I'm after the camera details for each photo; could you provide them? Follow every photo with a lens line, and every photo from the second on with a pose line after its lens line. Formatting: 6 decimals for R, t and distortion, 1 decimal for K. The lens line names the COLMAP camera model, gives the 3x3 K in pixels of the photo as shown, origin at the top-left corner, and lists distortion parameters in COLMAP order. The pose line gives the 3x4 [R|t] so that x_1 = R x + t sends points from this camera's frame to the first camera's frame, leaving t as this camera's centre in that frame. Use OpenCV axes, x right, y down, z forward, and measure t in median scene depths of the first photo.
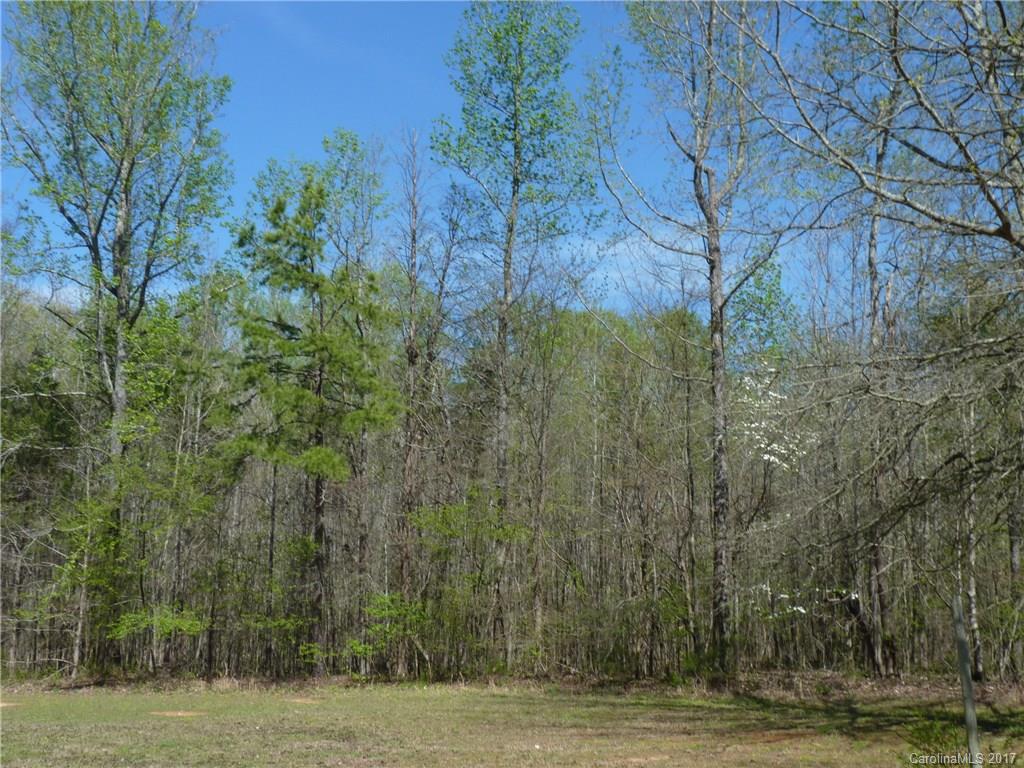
lens RADIAL K [[1404.6, 0, 518.2], [0, 1404.6, 381.8], [0, 0, 1]] dist [0.087612, 0.000000]
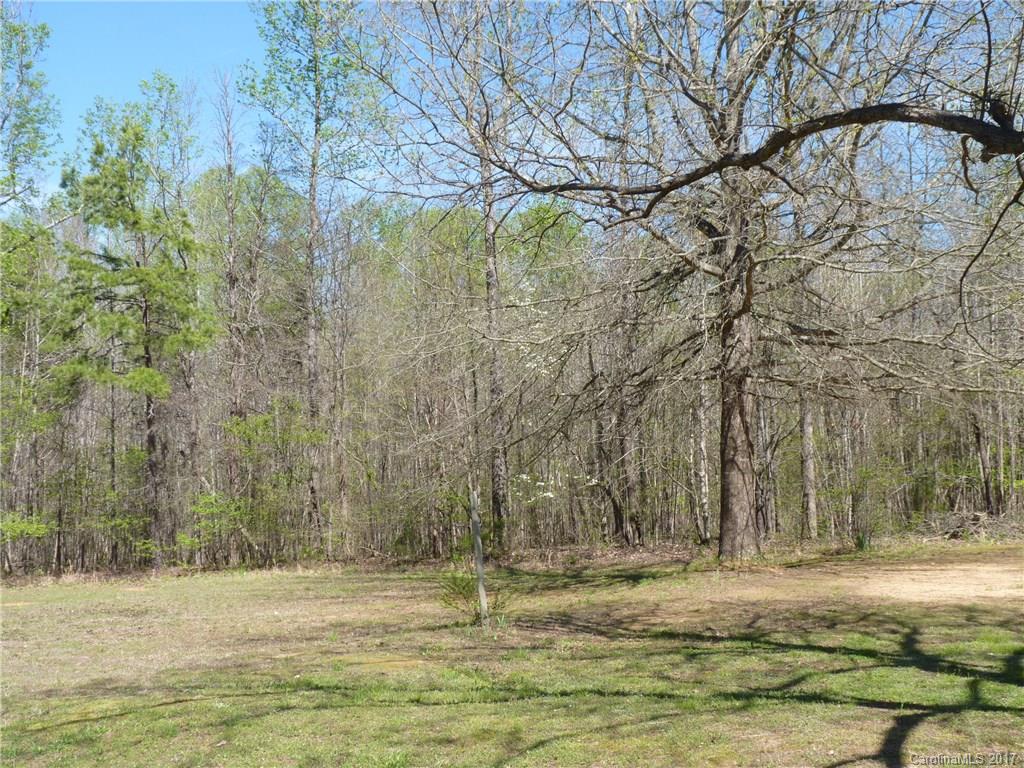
lens RADIAL K [[1404.6, 0, 506.1], [0, 1404.6, 389.5], [0, 0, 1]] dist [0.087612, 0.000000]
pose [[0.997581, -0.034596, 0.060300, 0.075176], [0.029356, 0.995887, 0.085715, -0.023549], [-0.063018, -0.083738, 0.994493, -0.135558]]
